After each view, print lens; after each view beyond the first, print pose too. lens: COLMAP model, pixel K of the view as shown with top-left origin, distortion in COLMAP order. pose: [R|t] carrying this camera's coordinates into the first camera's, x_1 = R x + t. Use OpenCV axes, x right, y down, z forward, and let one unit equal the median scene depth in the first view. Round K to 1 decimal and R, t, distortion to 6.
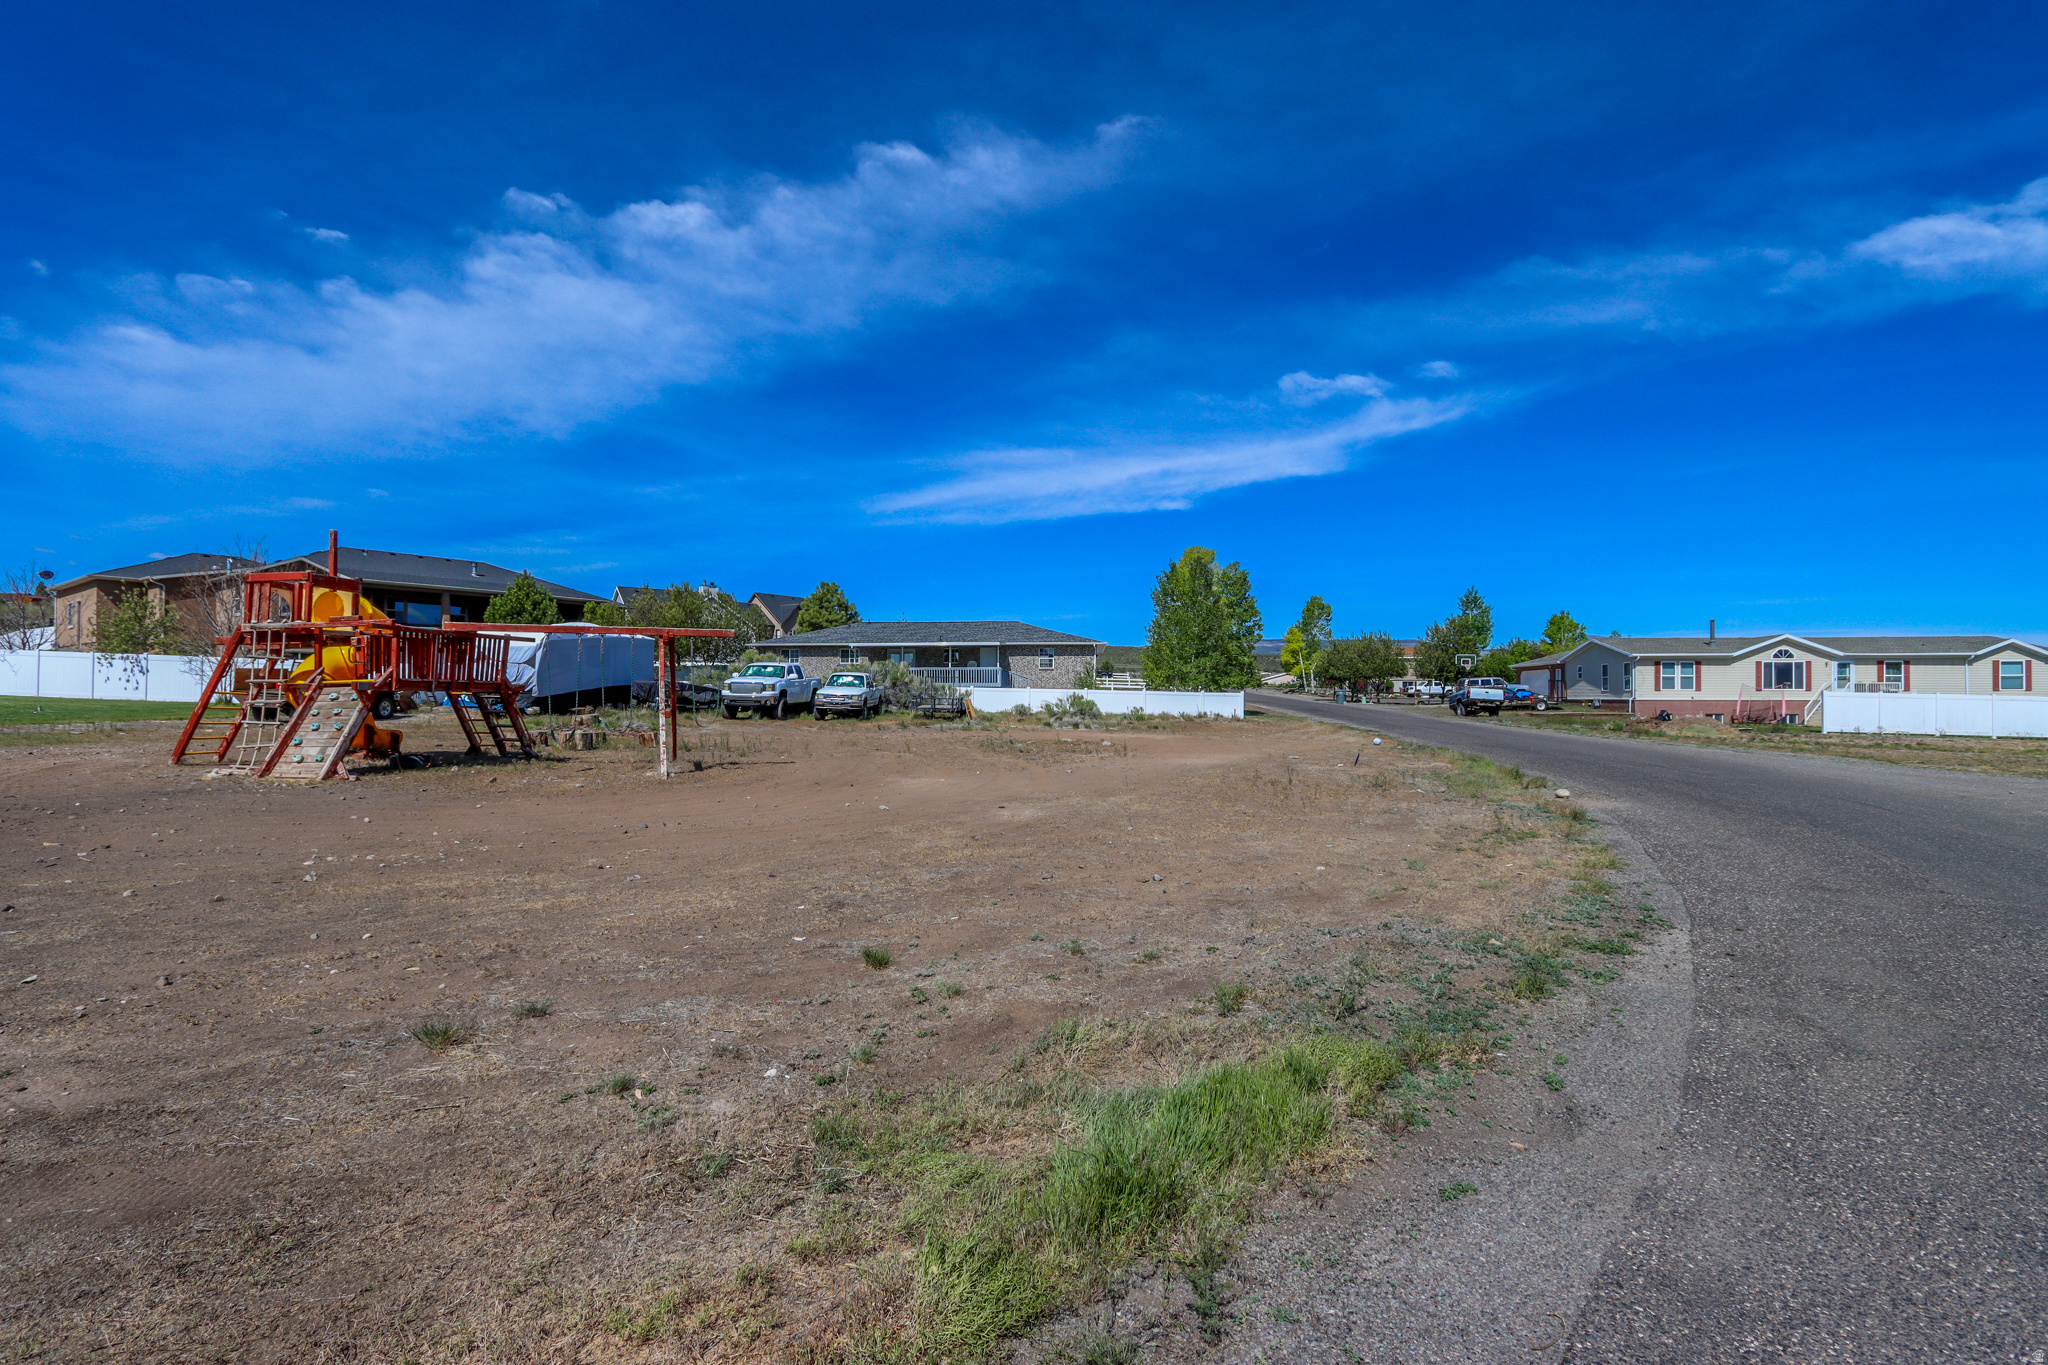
lens RADIAL K [[944.5, 0, 1013.2], [0, 944.5, 691.1], [0, 0, 1]] dist [-0.023389, 0.004970]
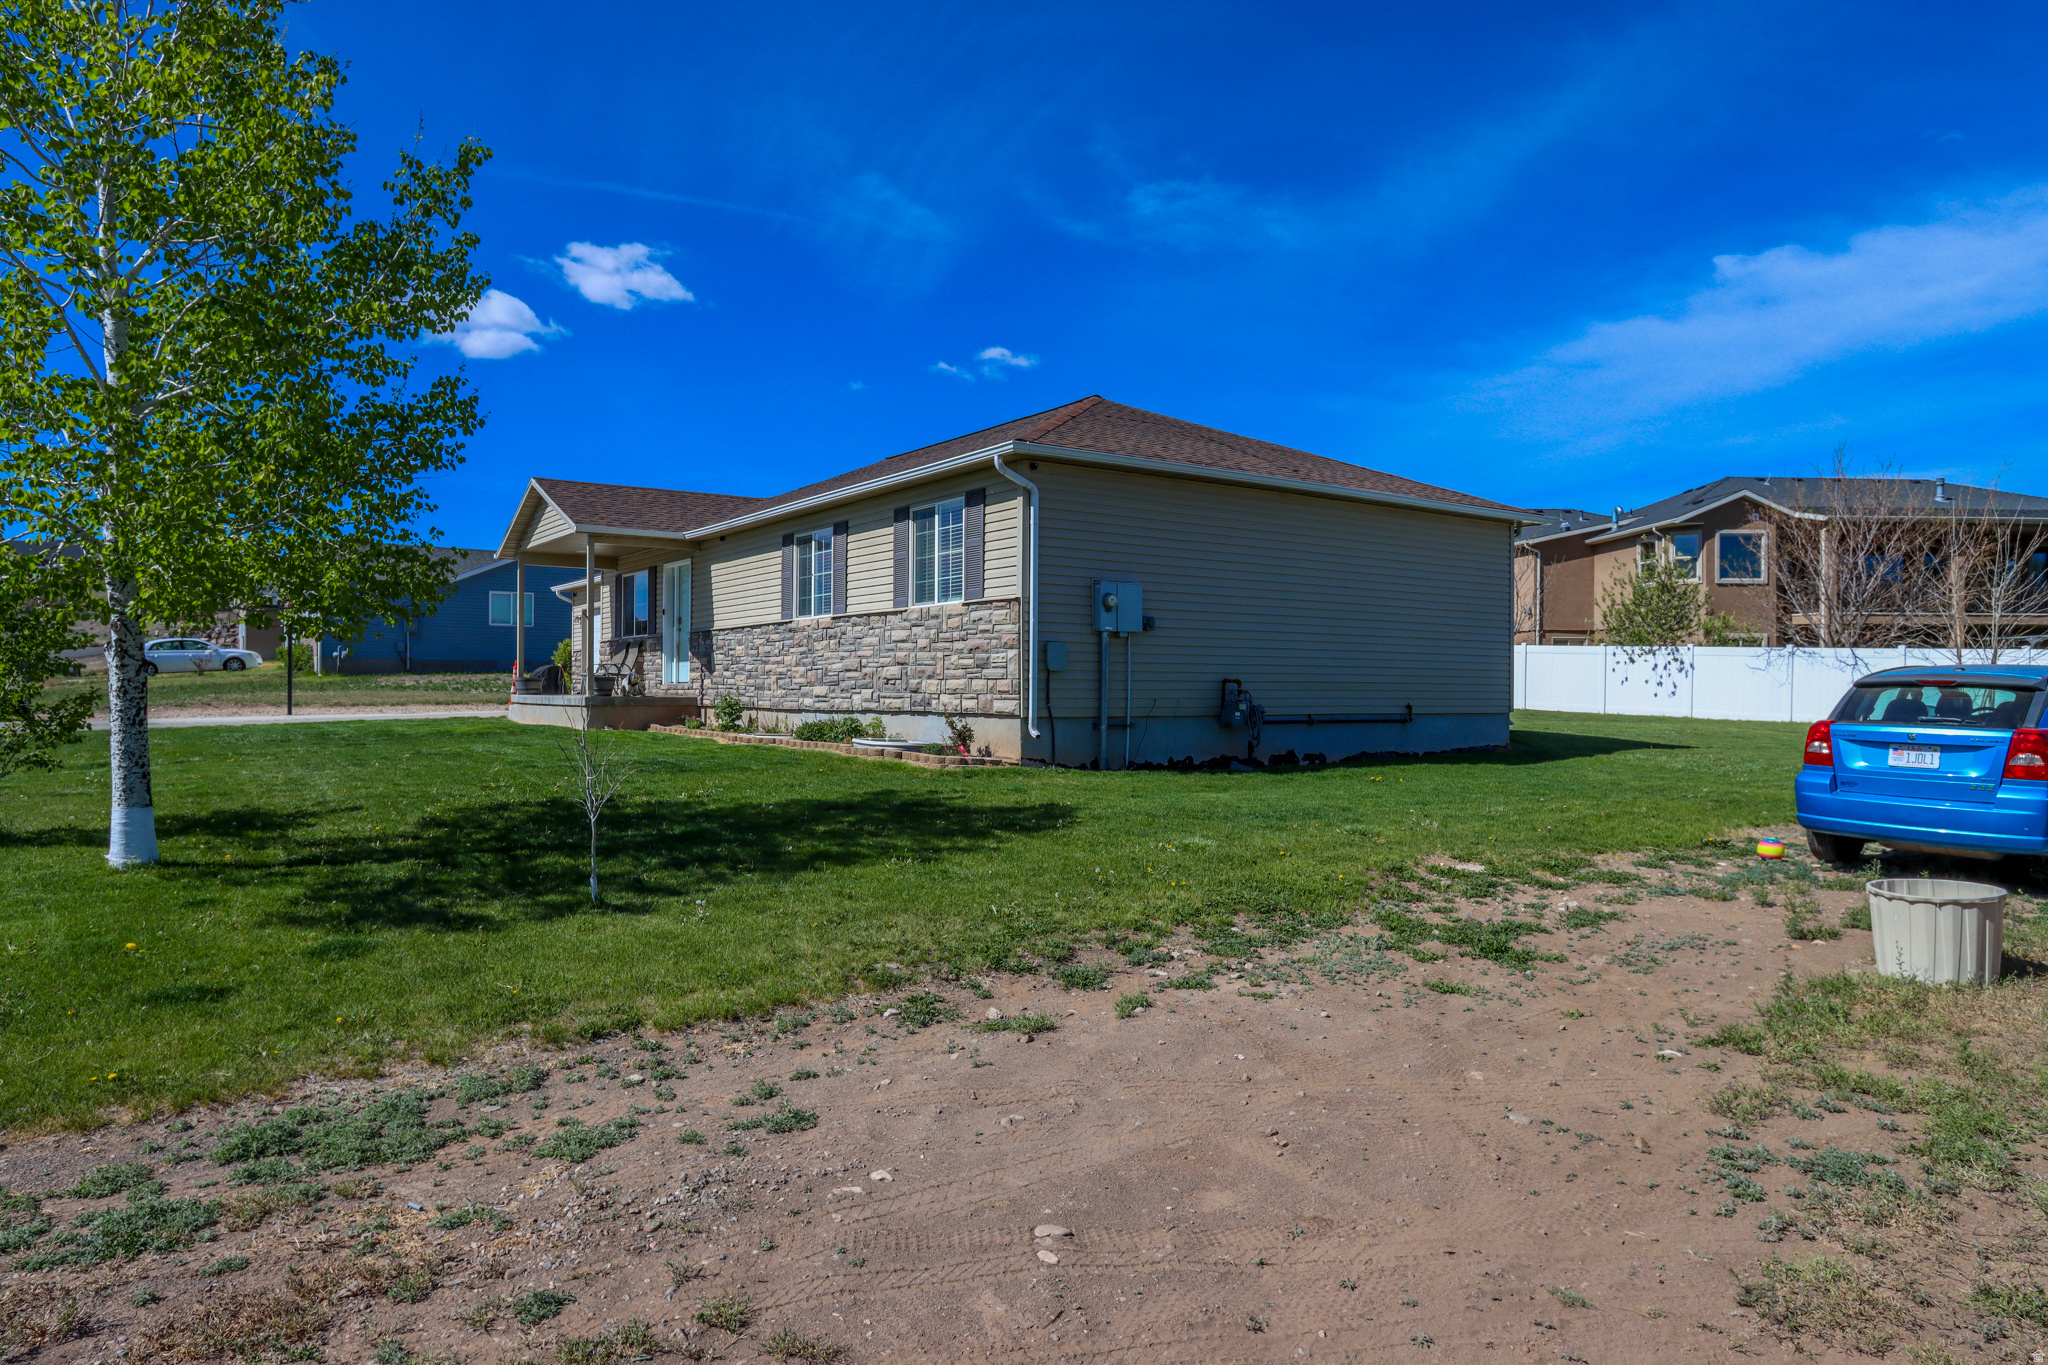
lens RADIAL K [[1339.8, 0, 1024.0], [0, 1339.8, 682.5], [0, 0, 1]] dist [-0.038128, 0.000343]
pose [[0.623470, -0.004455, -0.781835, -0.928771], [0.001651, 0.999989, -0.004382, -0.021568], [0.781846, 0.001442, 0.623470, 0.112640]]
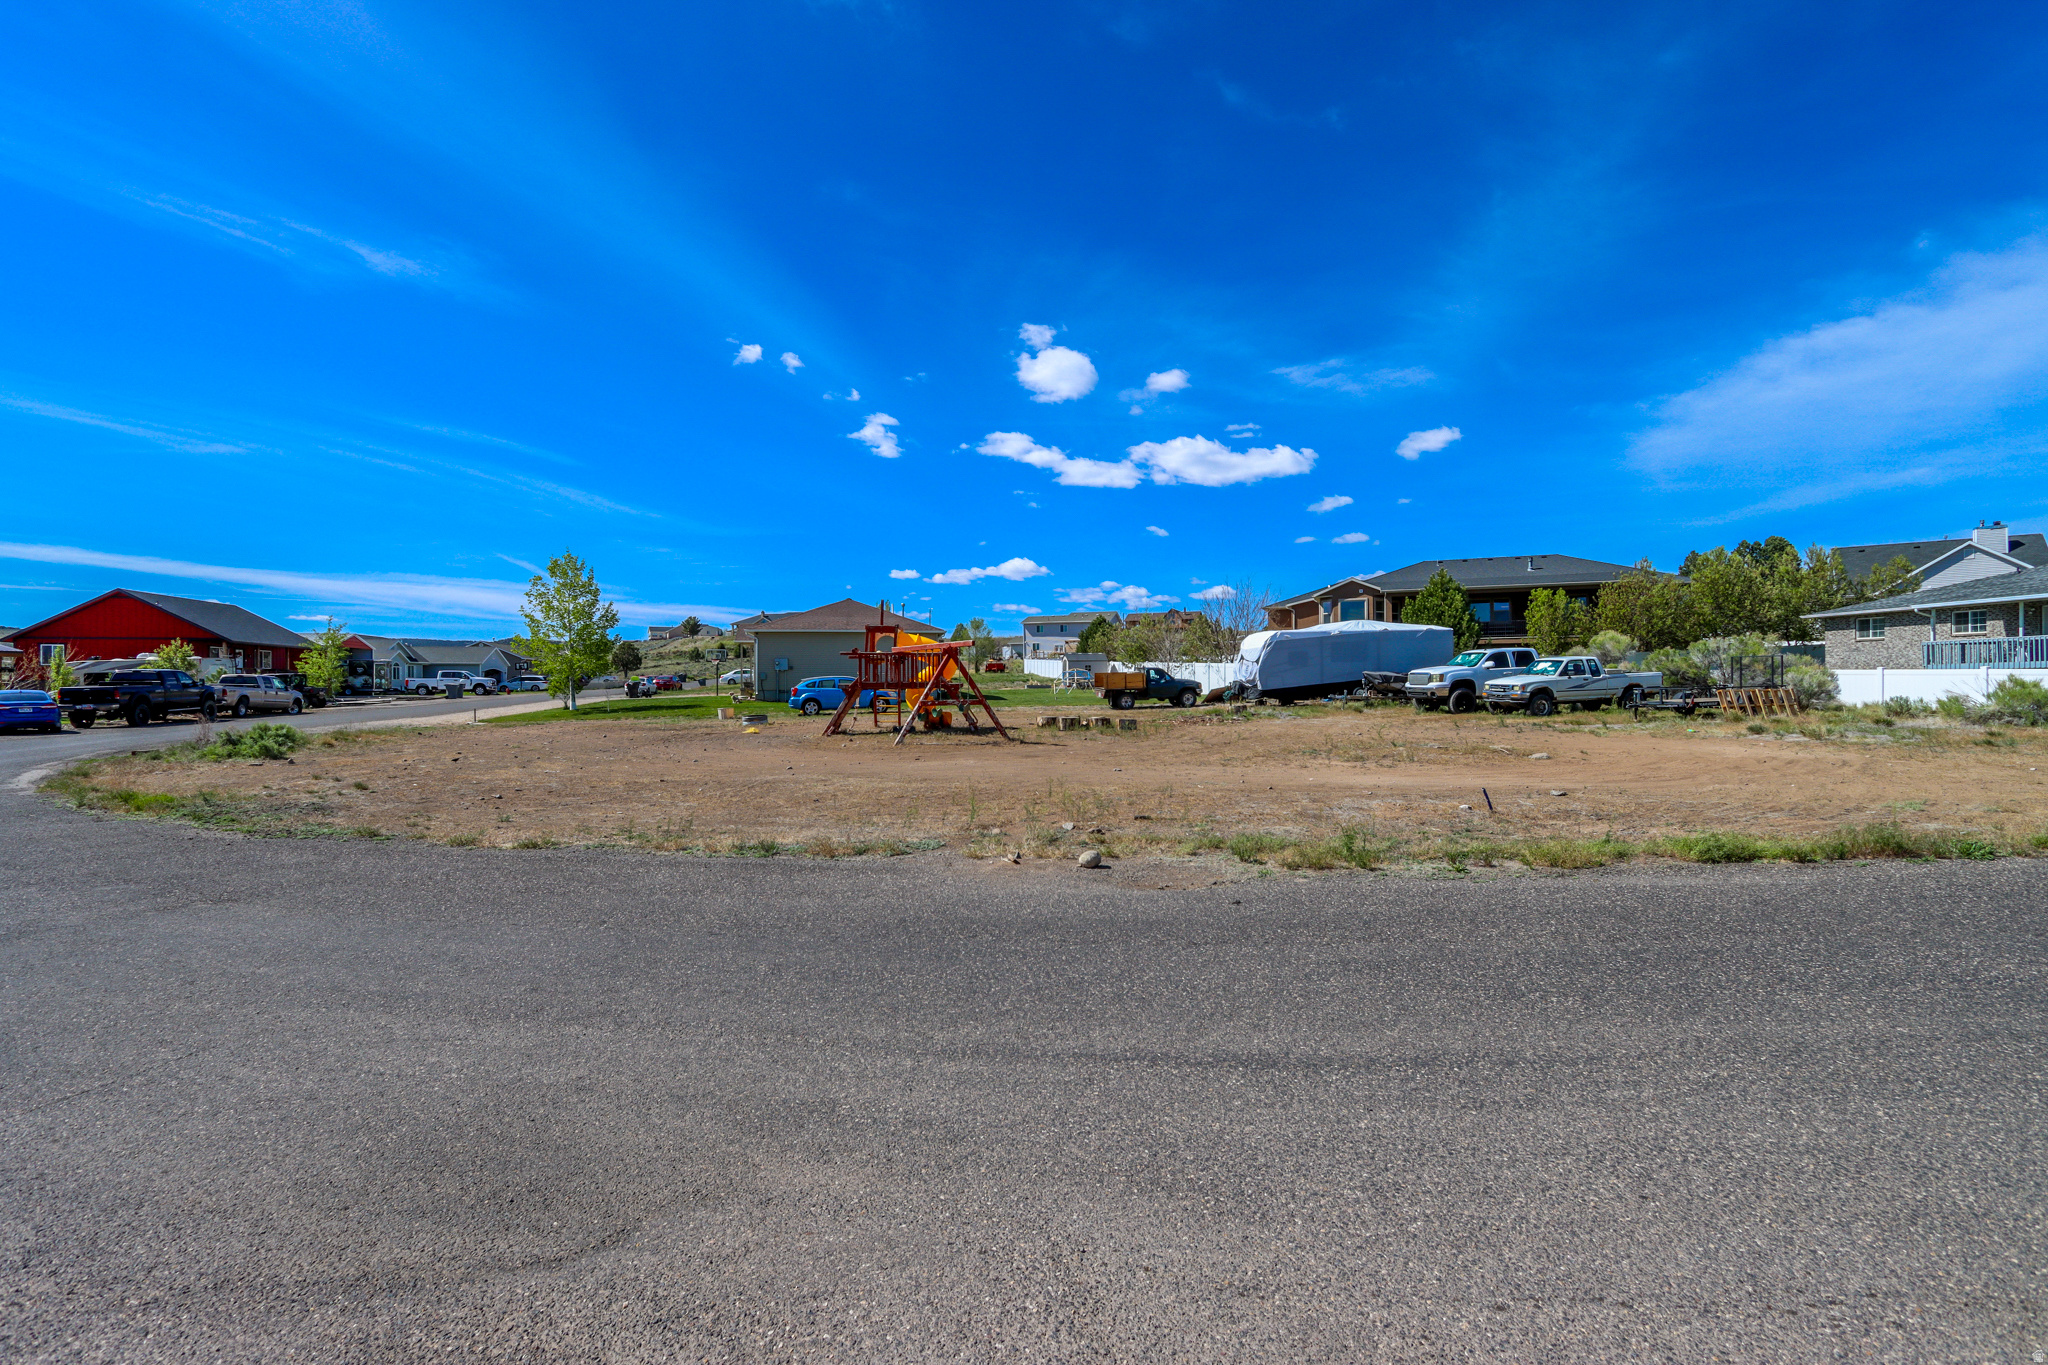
lens RADIAL K [[944.5, 0, 1013.2], [0, 944.5, 691.1], [0, 0, 1]] dist [-0.023389, 0.004970]
pose [[0.254351, -0.004038, -0.967103, 0.834197], [0.012633, 0.999920, -0.000853, 0.007357], [0.967029, -0.012000, 0.254382, 0.606067]]
